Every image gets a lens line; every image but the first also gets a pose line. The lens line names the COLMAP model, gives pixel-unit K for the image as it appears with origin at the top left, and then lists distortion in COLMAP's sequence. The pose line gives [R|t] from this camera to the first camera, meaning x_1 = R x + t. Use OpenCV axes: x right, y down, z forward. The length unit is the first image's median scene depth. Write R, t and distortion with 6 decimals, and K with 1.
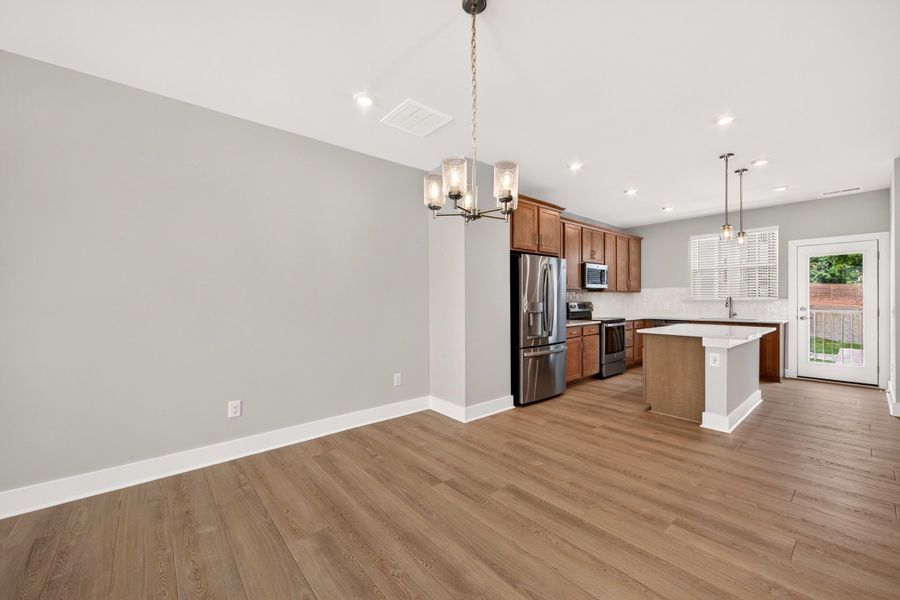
lens RADIAL K [[353.8, 0, 450.0], [0, 353.8, 300.0], [0, 0, 1]] dist [0.000763, 0.000053]
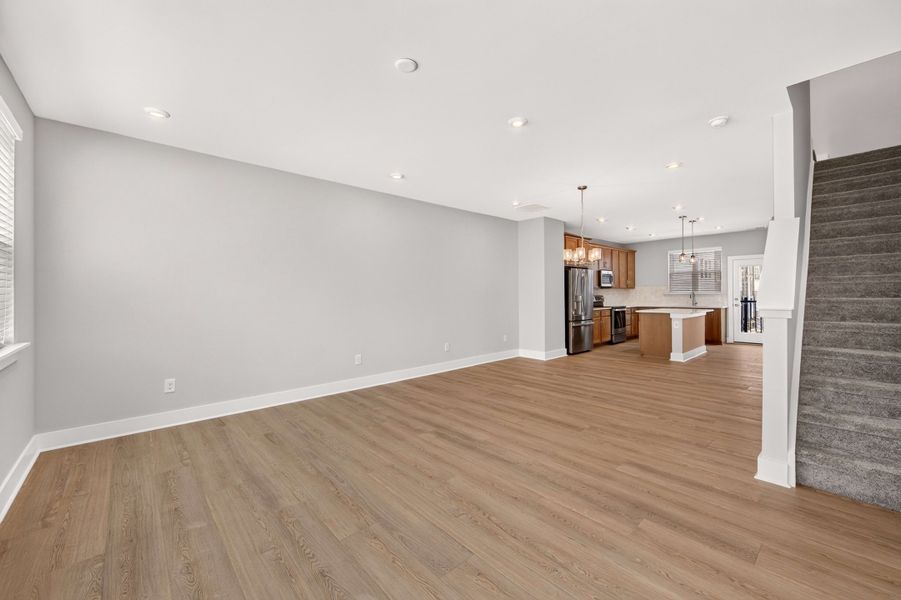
lens RADIAL K [[355.9, 0, 450.9], [0, 355.9, 292.3], [0, 0, 1]] dist [-0.000211, -0.000113]
pose [[0.999546, -0.002019, 0.030069, -0.347086], [0.002239, 0.999971, -0.007293, 0.002076], [-0.030053, 0.007357, 0.999521, -0.582437]]
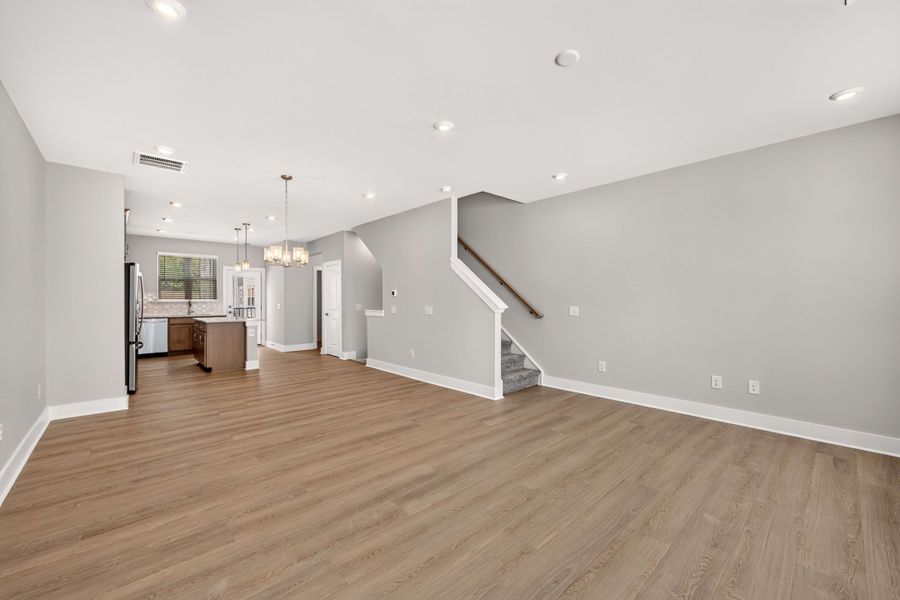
lens RADIAL K [[360.8, 0, 449.6], [0, 360.8, 297.0], [0, 0, 1]] dist [-0.001010, -0.000113]
pose [[-0.032223, 0.011088, 0.999419, -0.793654], [0.005674, 0.999924, -0.010911, 0.003098], [-0.999465, 0.005319, -0.032283, -0.002190]]
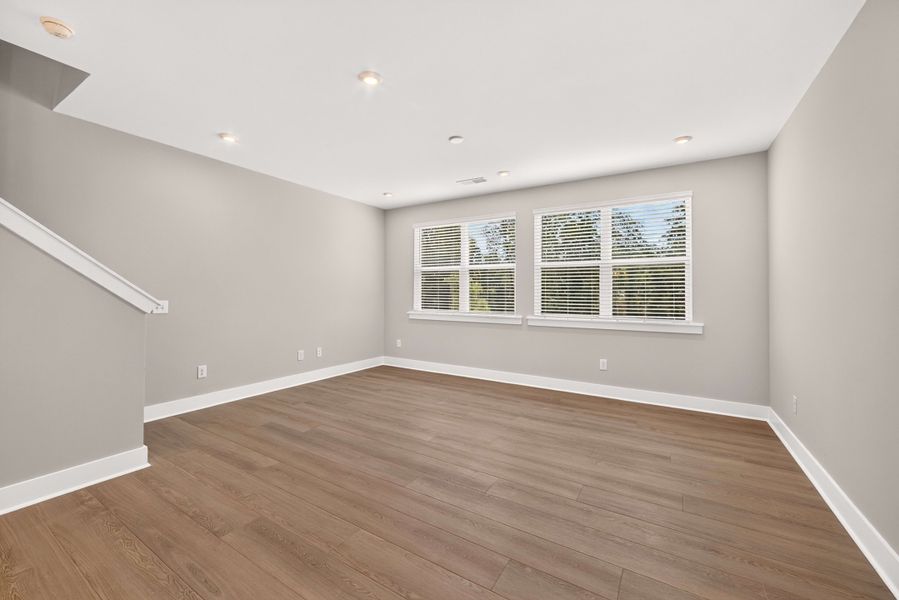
lens RADIAL K [[360.4, 0, 449.1], [0, 360.4, 297.0], [0, 0, 1]] dist [-0.001010, -0.000113]
pose [[-0.951871, 0.001729, -0.306494, -0.179999], [-0.003062, 0.999881, 0.015148, -0.000743], [0.306484, 0.015358, -0.951752, 0.453420]]
